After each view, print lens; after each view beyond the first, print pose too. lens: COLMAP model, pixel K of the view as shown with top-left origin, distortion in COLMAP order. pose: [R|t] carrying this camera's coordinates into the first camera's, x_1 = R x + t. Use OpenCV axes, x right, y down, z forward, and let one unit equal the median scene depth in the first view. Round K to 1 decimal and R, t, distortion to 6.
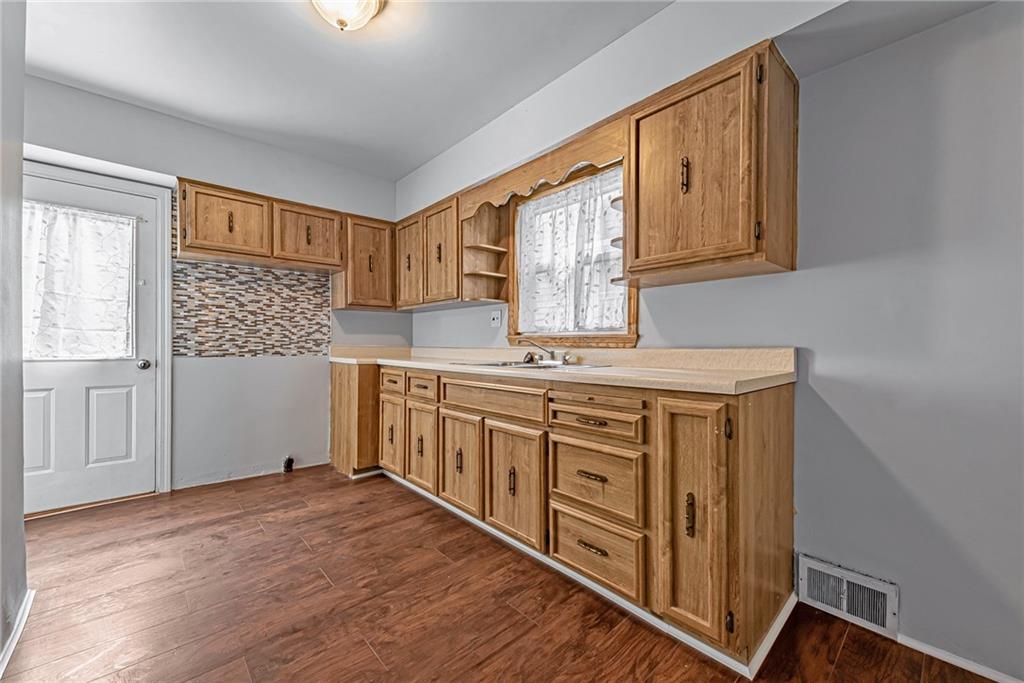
lens RADIAL K [[407.7, 0, 514.8], [0, 407.7, 343.1], [0, 0, 1]] dist [0.017170, -0.000161]
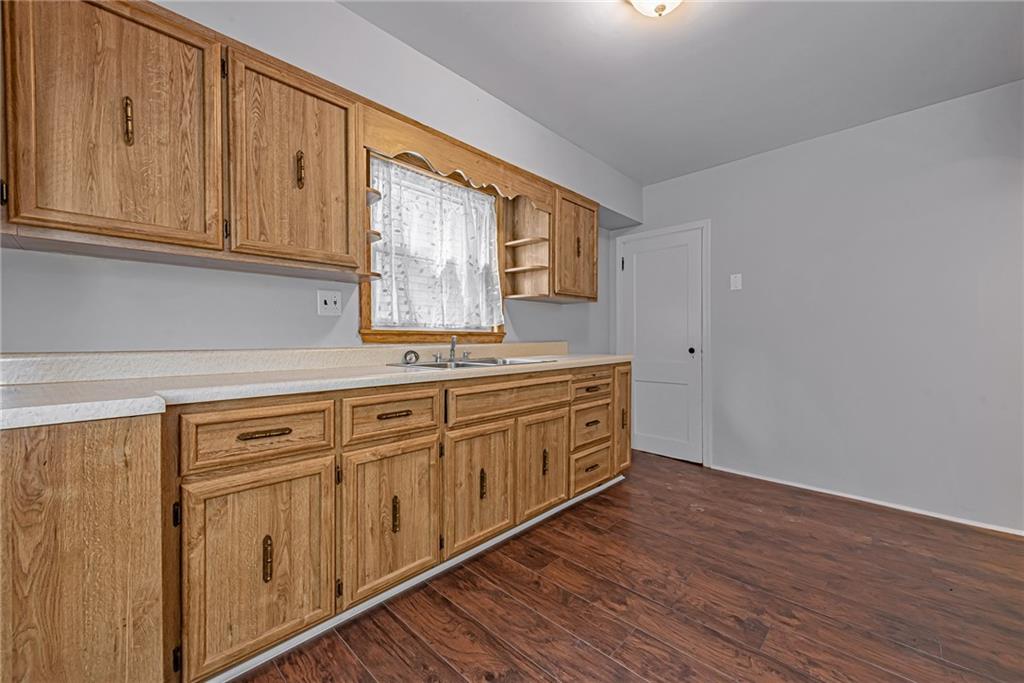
lens RADIAL K [[407.7, 0, 514.8], [0, 407.7, 343.1], [0, 0, 1]] dist [0.017170, -0.000161]
pose [[-0.081263, -0.018408, 0.996523, -0.959160], [-0.001605, 0.999831, 0.018338, -0.011520], [-0.996691, -0.000109, -0.081279, 1.004701]]
